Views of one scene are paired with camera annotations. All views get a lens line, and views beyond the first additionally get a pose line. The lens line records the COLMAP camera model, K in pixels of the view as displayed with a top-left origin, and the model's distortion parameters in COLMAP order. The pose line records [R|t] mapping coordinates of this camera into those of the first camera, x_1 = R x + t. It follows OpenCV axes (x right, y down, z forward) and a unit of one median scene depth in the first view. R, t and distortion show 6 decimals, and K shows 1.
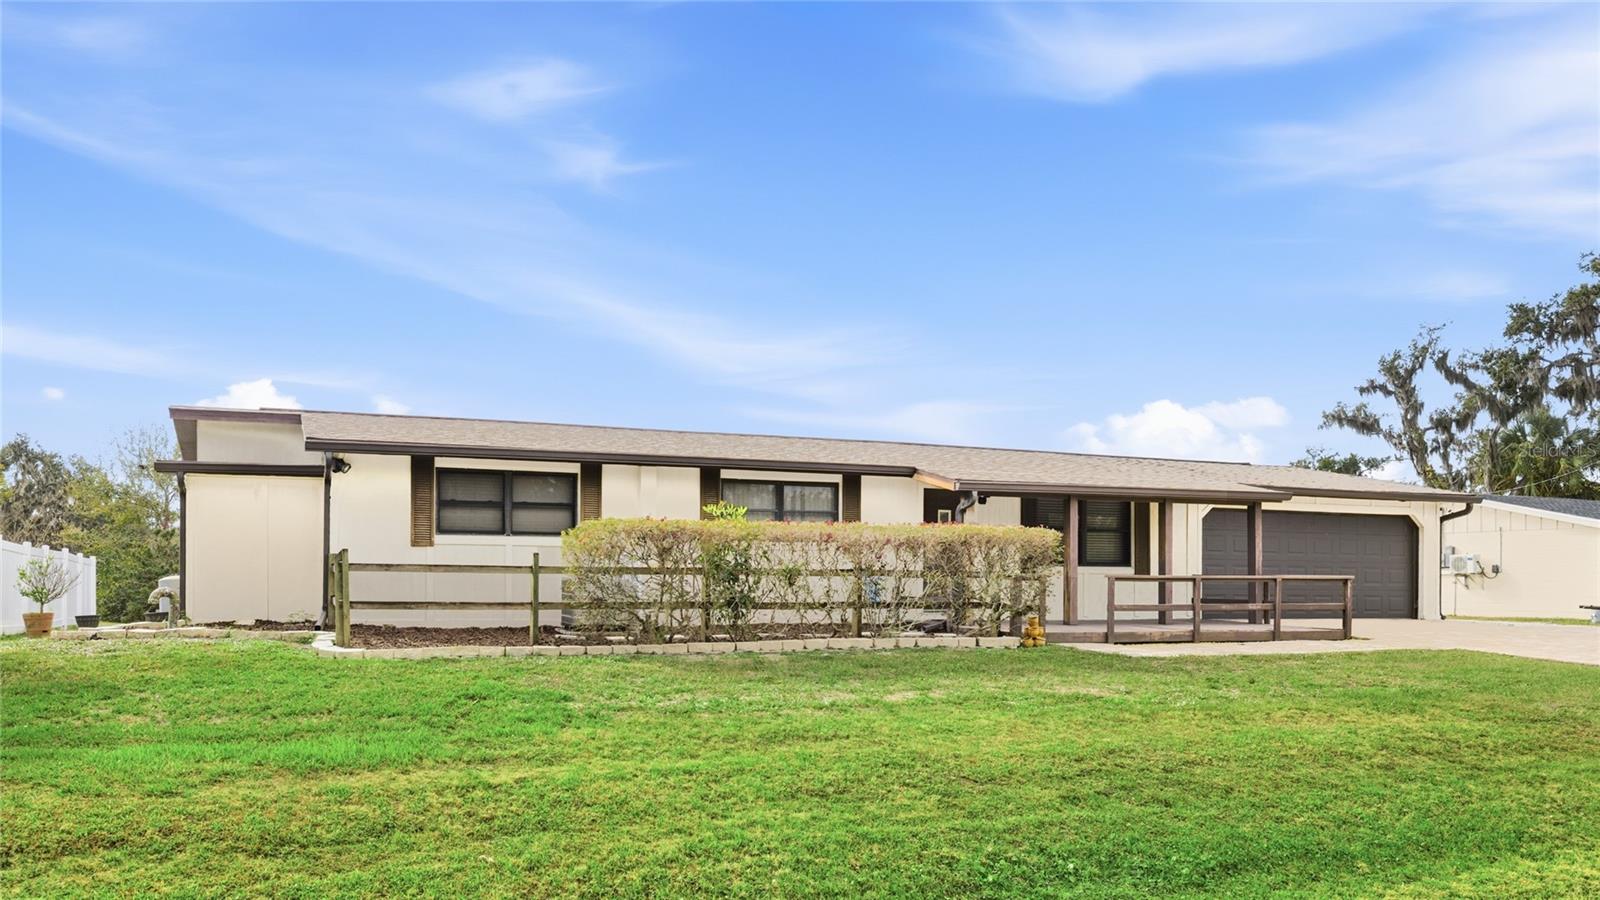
lens RADIAL K [[1023.3, 0, 800.0], [0, 1023.3, 450.0], [0, 0, 1]] dist [0.000365, -0.000928]
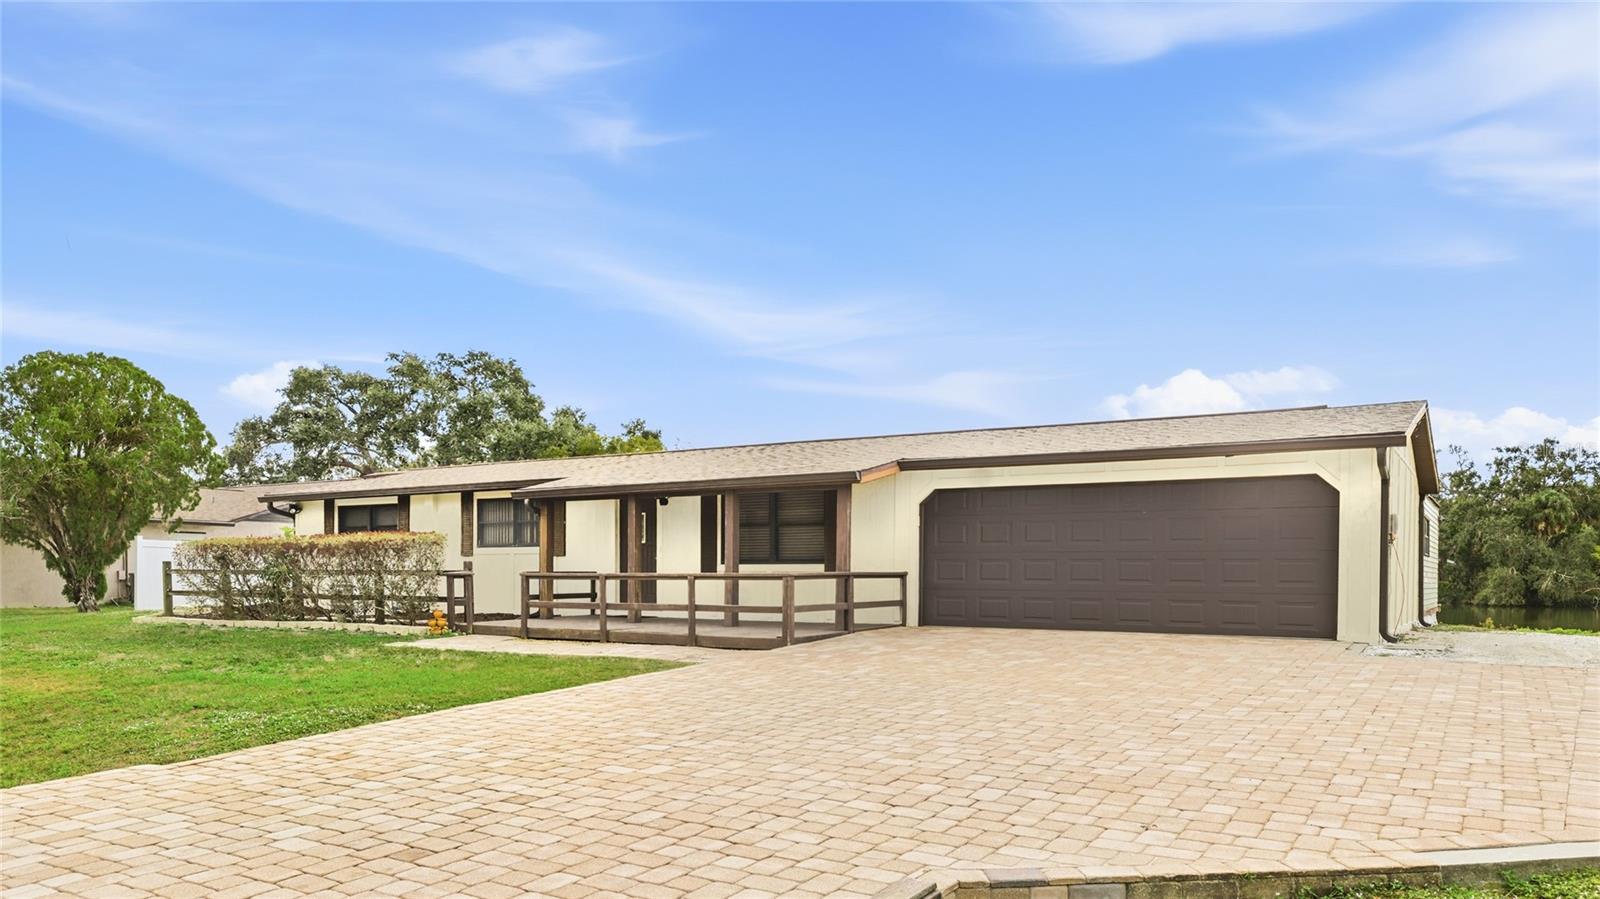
lens RADIAL K [[1023.3, 0, 800.0], [0, 1023.3, 449.5], [0, 0, 1]] dist [0.000365, -0.000928]
pose [[0.648208, -0.096797, -0.755286, 1.077387], [0.096164, 0.994352, -0.044905, 0.058045], [0.755367, -0.043524, 0.653855, 0.439527]]
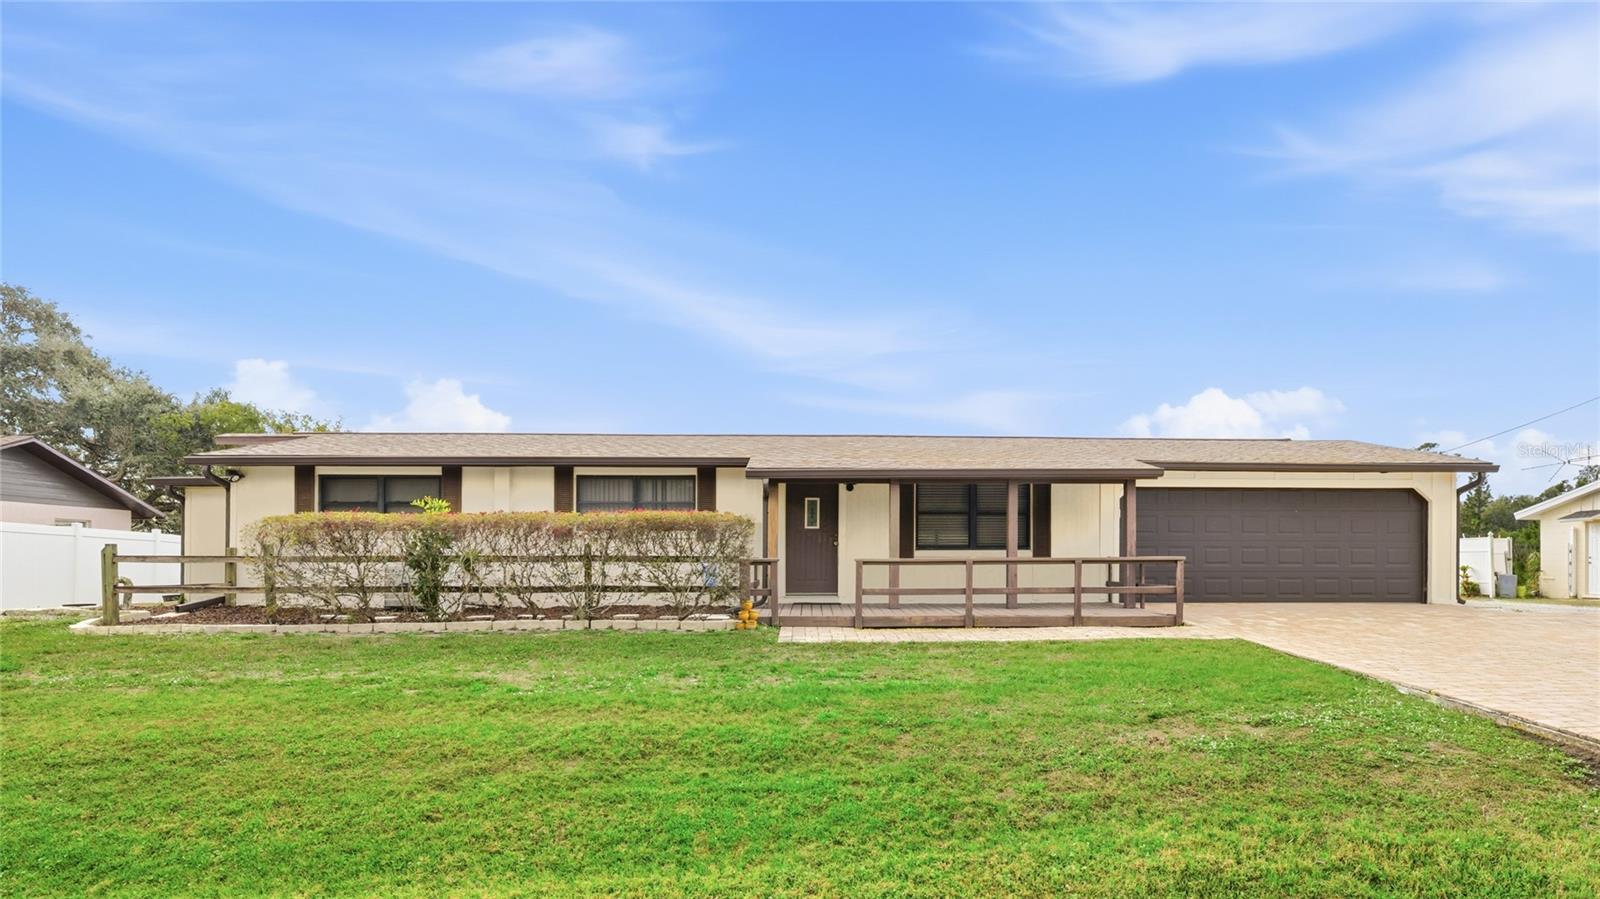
lens RADIAL K [[888.5, 0, 800.0], [0, 888.5, 449.5], [0, 0, 1]] dist [0.003758, 0.001060]
pose [[0.958737, -0.044932, -0.280721, 0.408695], [0.043826, 0.998987, -0.010221, 0.019431], [0.280896, -0.002504, 0.959735, 0.132920]]
